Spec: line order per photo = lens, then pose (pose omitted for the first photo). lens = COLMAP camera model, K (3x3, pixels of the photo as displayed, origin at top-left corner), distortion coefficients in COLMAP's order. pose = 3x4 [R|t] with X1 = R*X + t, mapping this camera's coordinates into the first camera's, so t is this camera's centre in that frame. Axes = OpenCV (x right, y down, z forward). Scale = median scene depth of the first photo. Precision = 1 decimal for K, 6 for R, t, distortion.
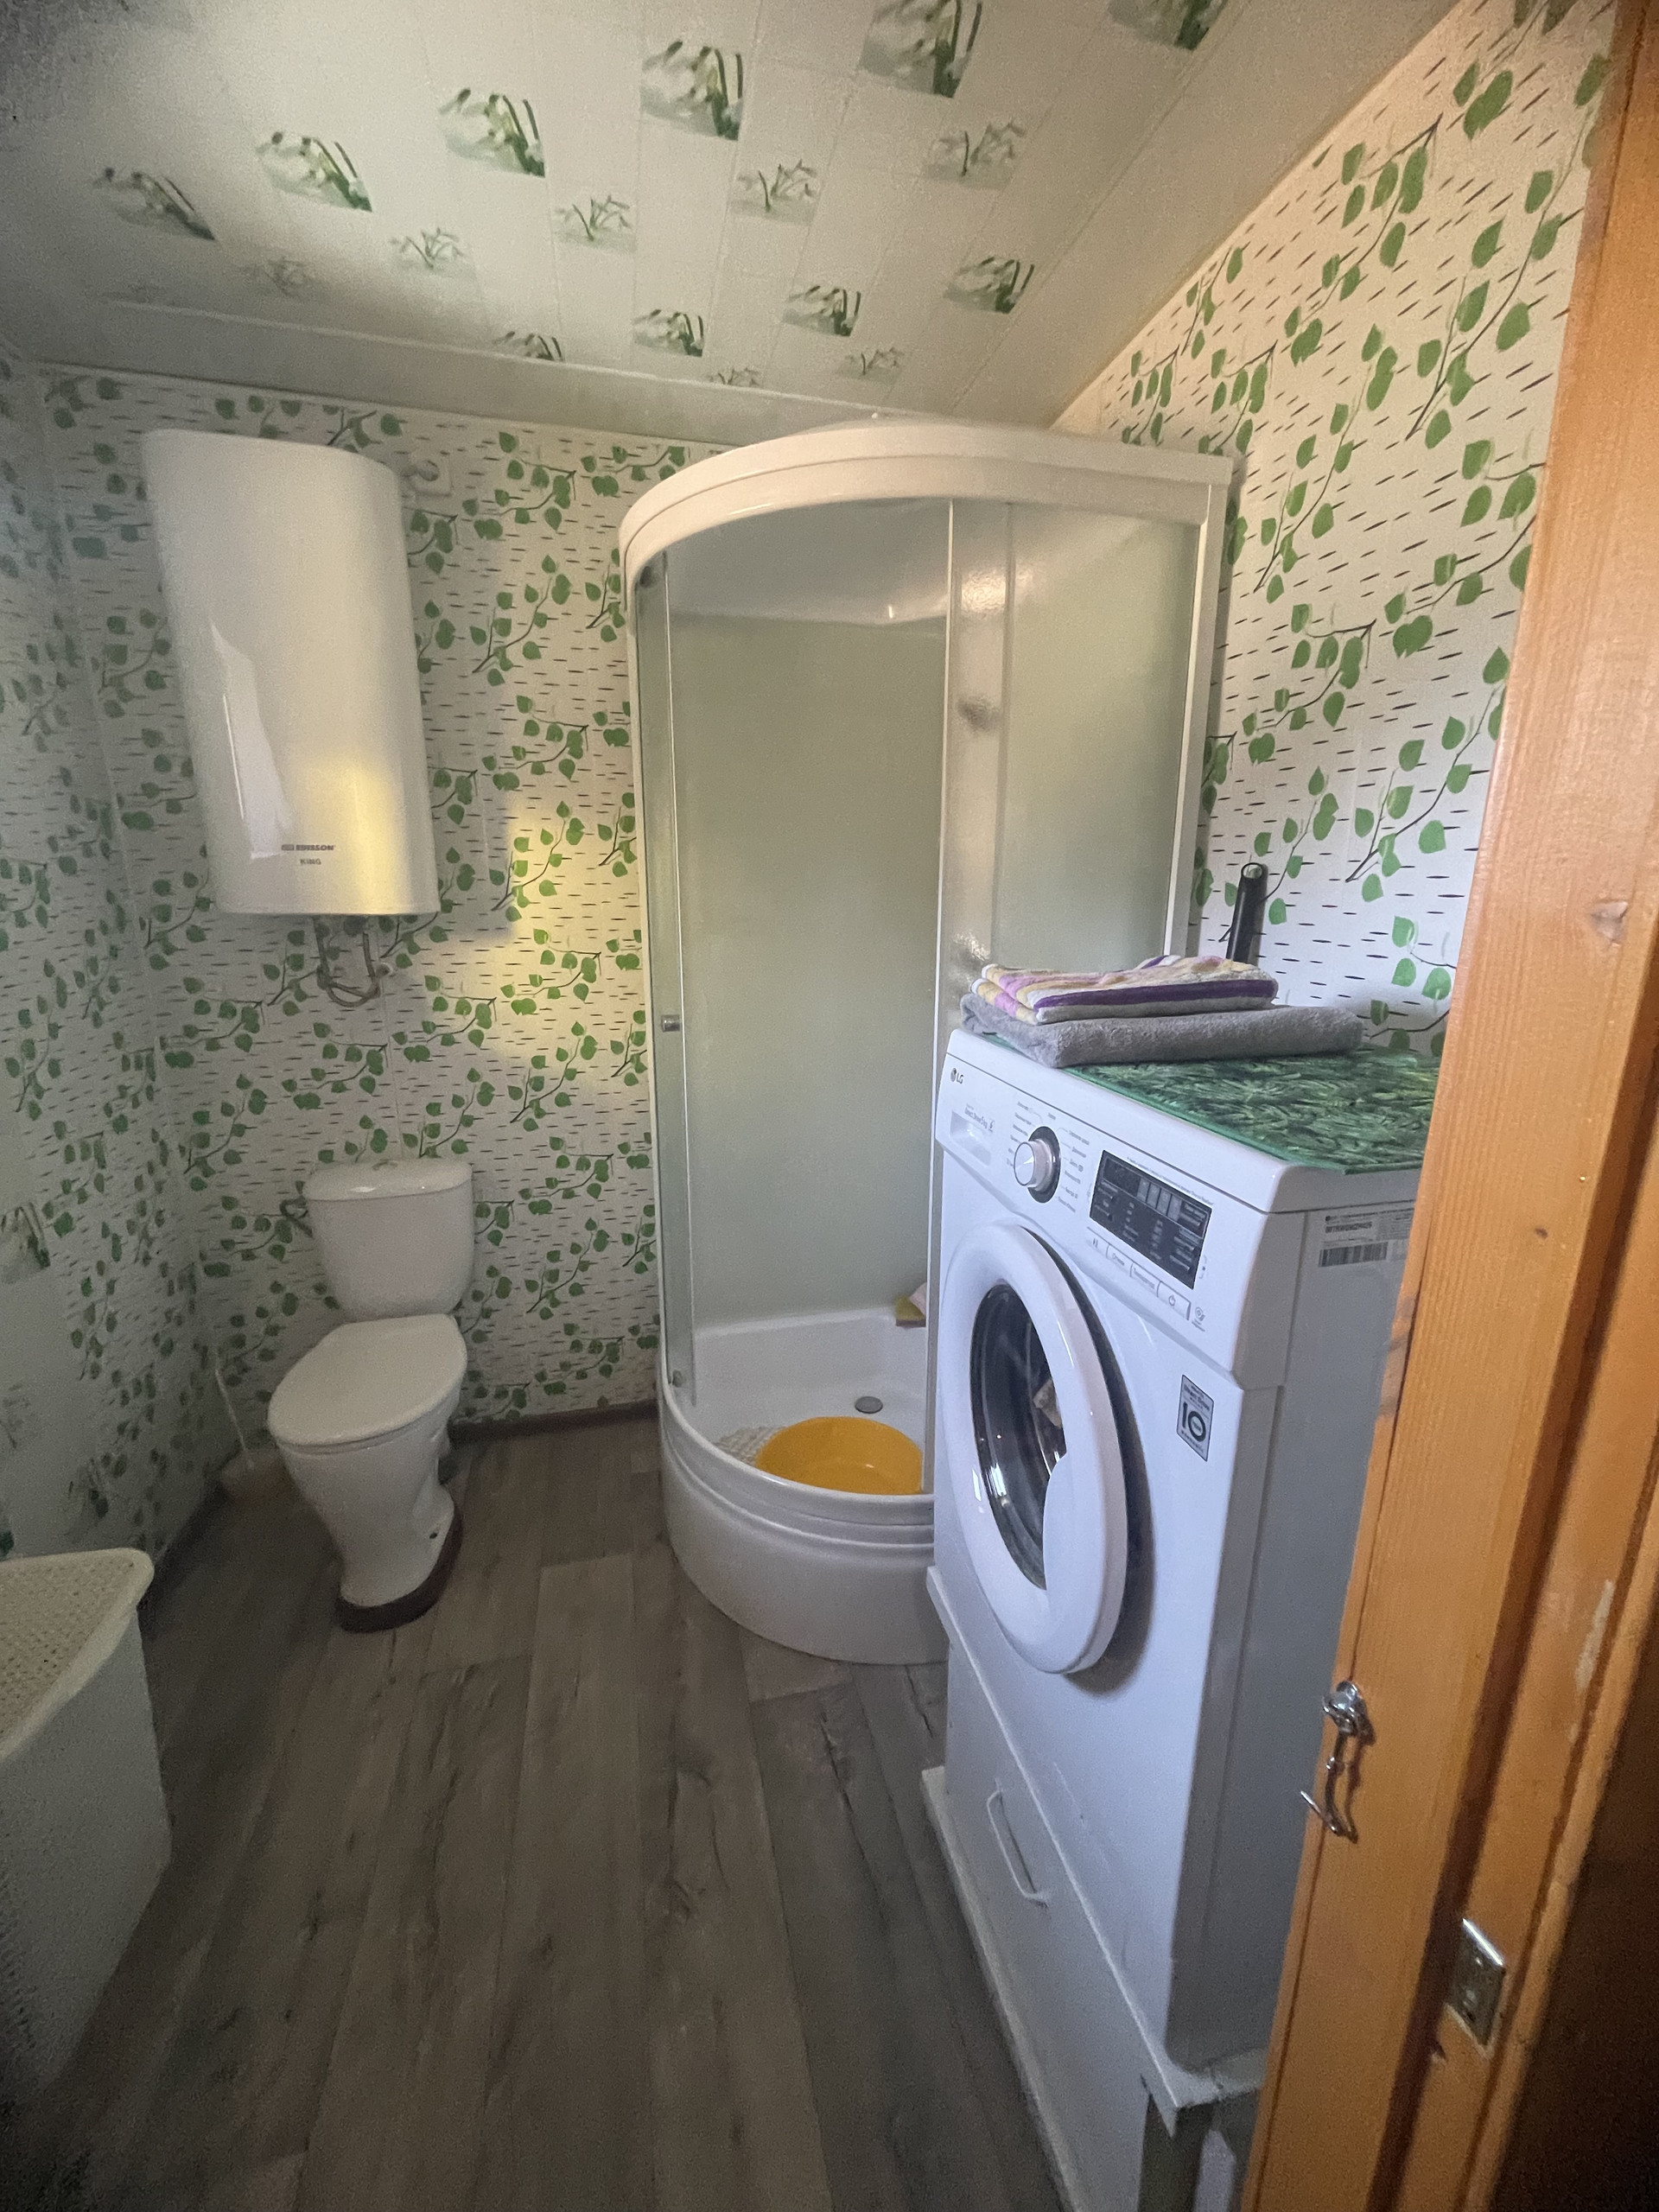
lens RADIAL K [[889.4, 0, 838.6], [0, 889.4, 1109.1], [0, 0, 1]] dist [-0.008051, 0.000824]
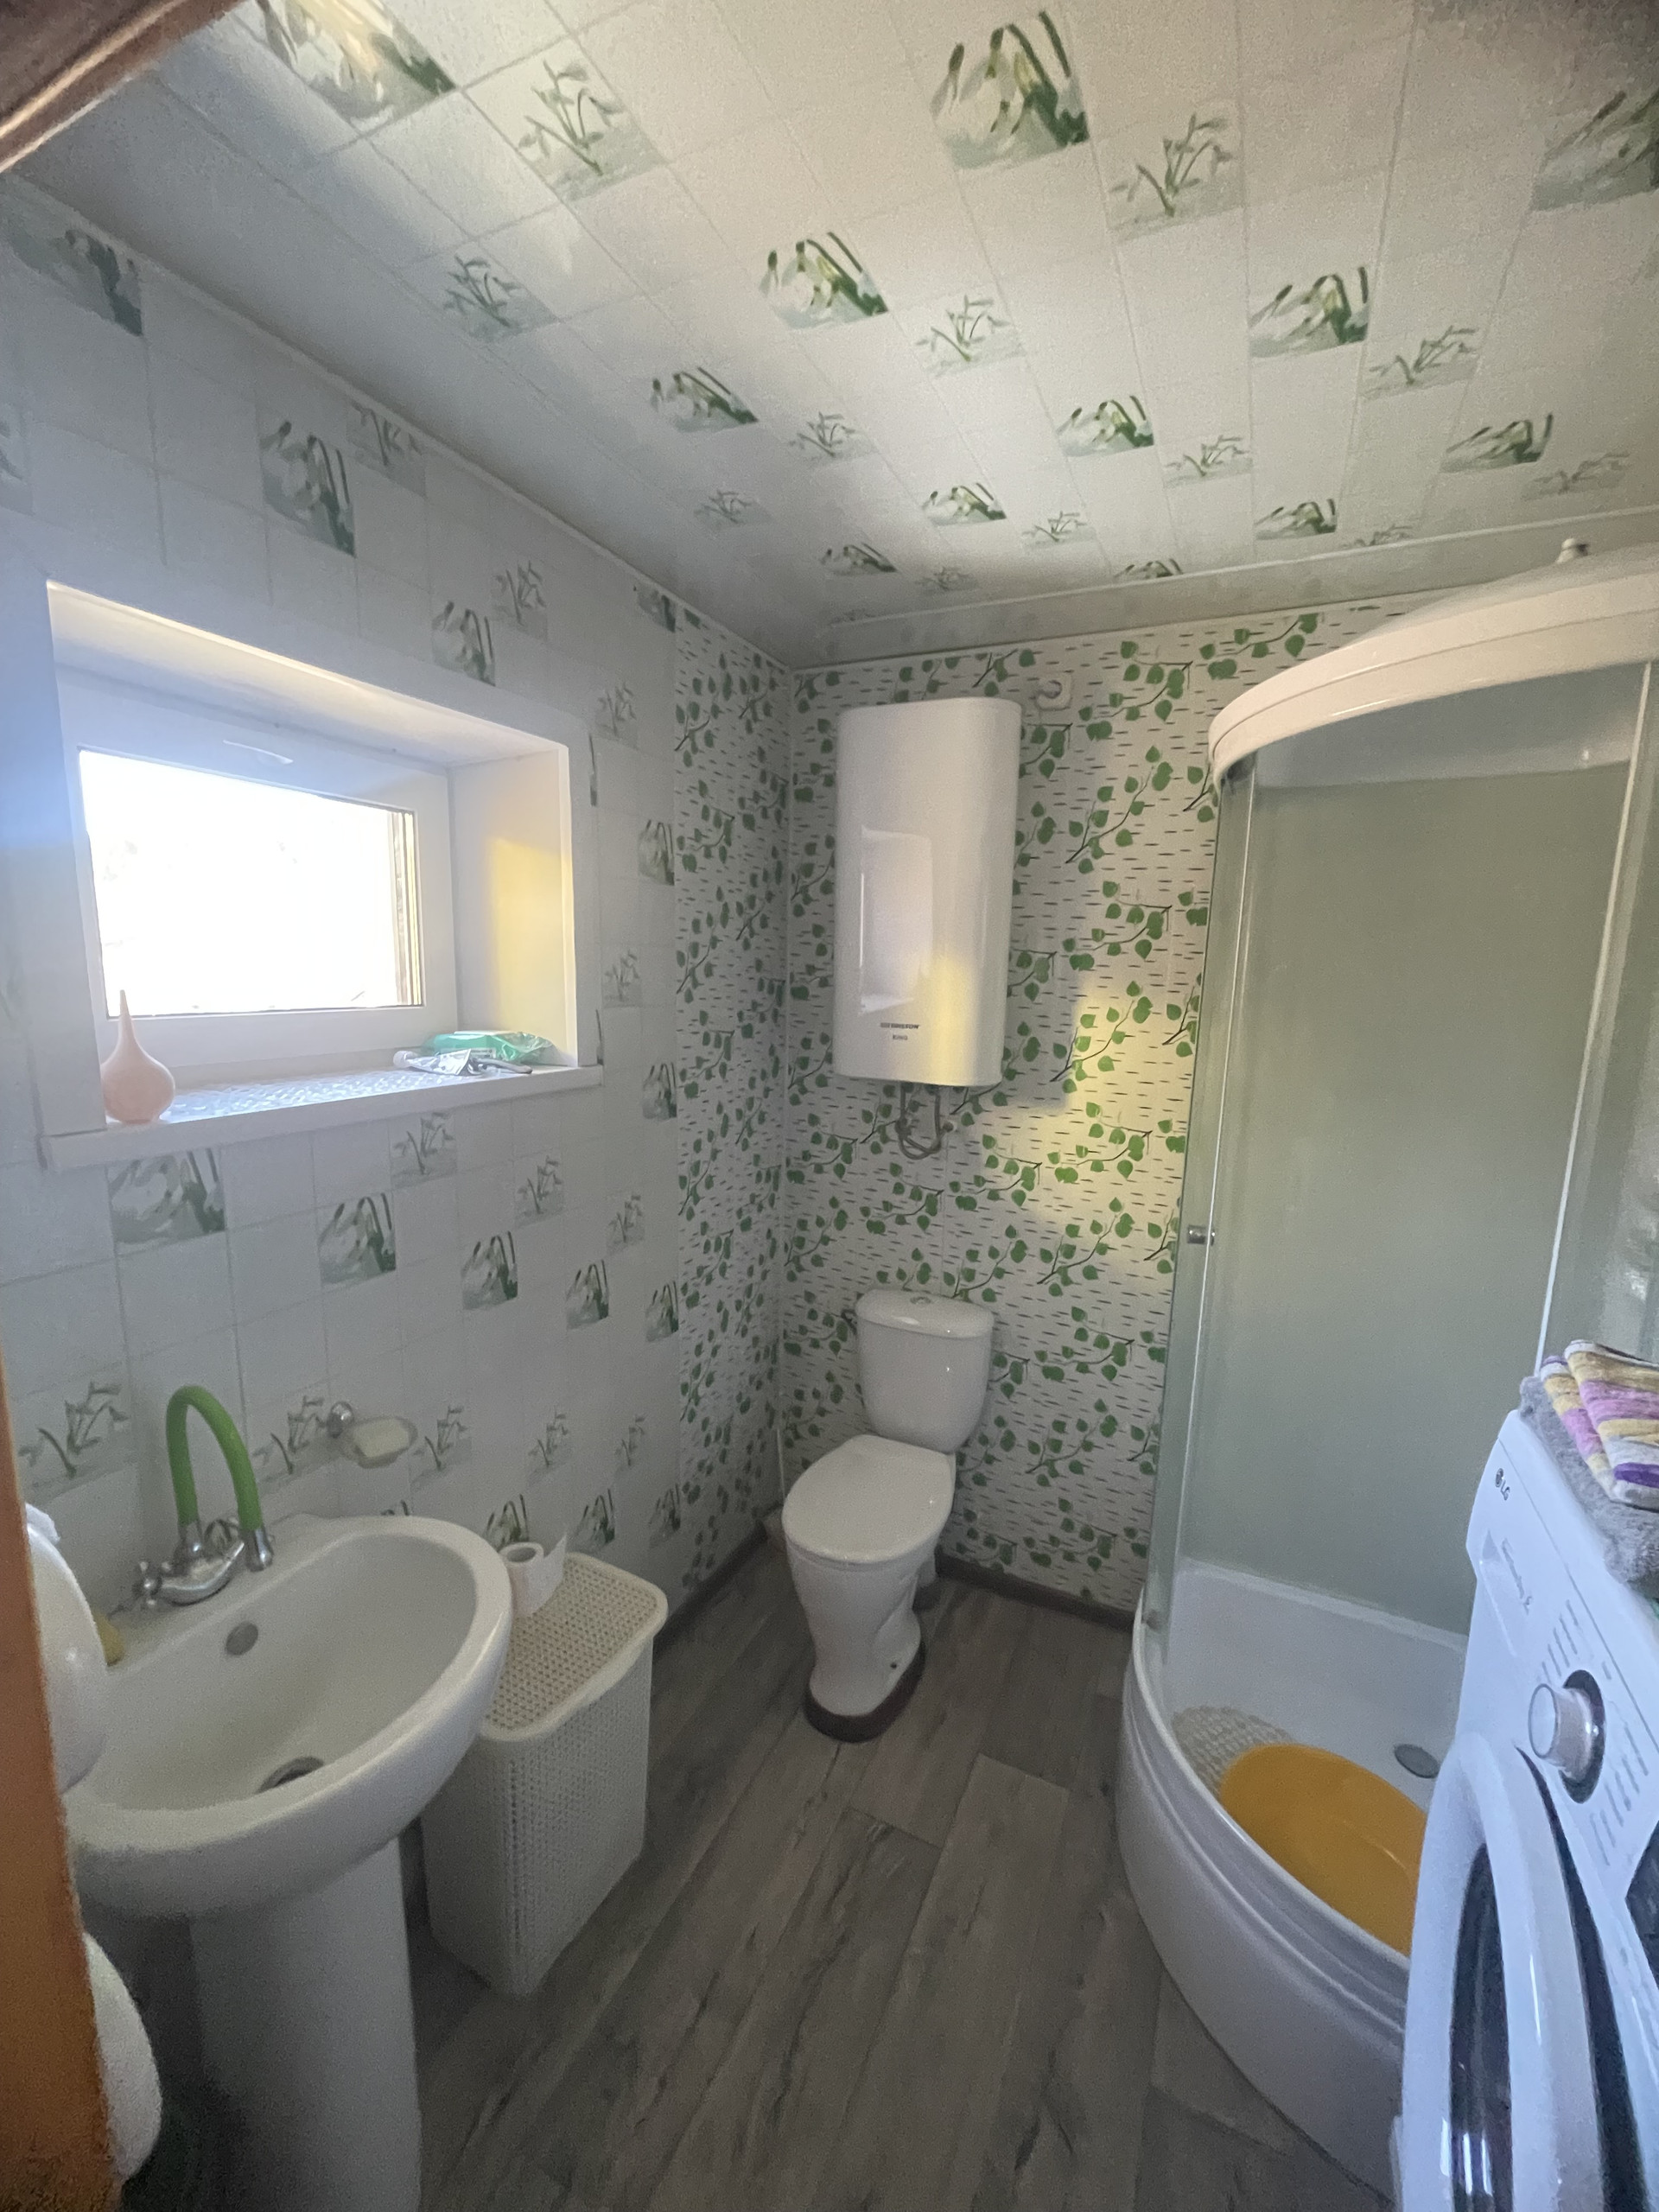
lens RADIAL K [[889.4, 0, 833.8], [0, 889.4, 1106.4], [0, 0, 1]] dist [-0.008051, 0.000824]
pose [[0.773202, 0.111830, -0.624222, 0.069425], [-0.174690, 0.983805, -0.040134, -0.116054], [0.609625, 0.140077, 0.780216, 0.043538]]
